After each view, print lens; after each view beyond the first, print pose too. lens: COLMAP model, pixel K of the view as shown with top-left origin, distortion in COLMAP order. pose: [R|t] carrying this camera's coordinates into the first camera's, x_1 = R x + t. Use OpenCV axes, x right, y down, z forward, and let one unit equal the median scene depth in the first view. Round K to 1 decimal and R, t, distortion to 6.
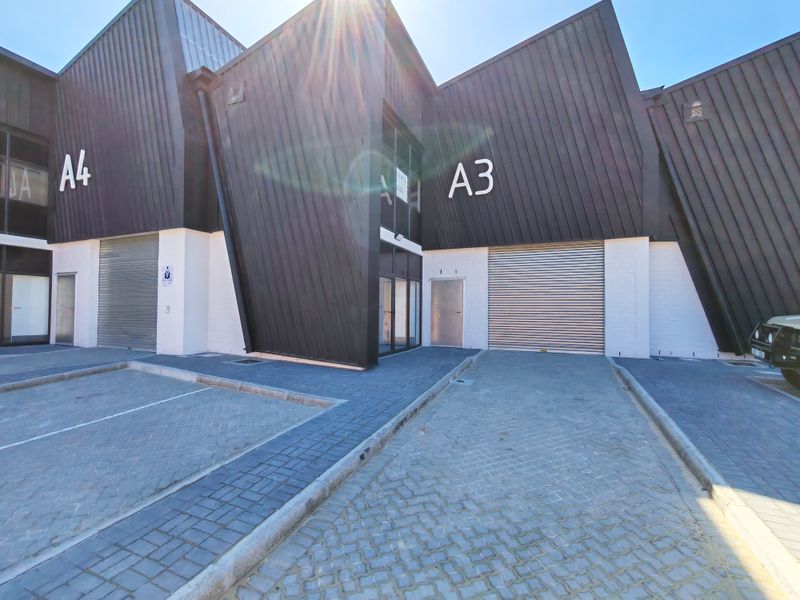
lens RADIAL K [[370.9, 0, 399.3], [0, 370.9, 300.1], [0, 0, 1]] dist [-0.000319, 0.001764]
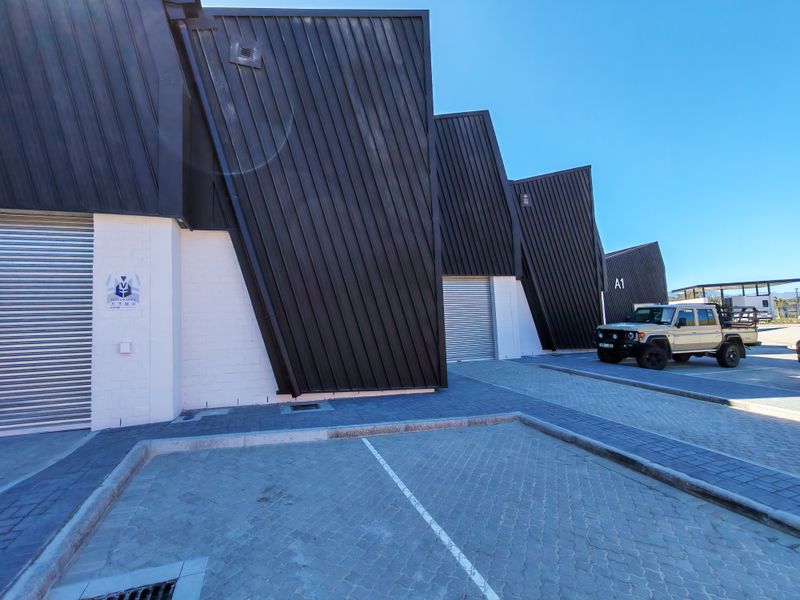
lens RADIAL K [[370.9, 0, 399.3], [0, 370.9, 298.6], [0, 0, 1]] dist [-0.000319, 0.001764]
pose [[0.714827, 0.019792, 0.699021, -0.801698], [0.028857, 0.997913, -0.057764, -0.008607], [-0.698705, 0.061463, 0.712764, 0.299190]]
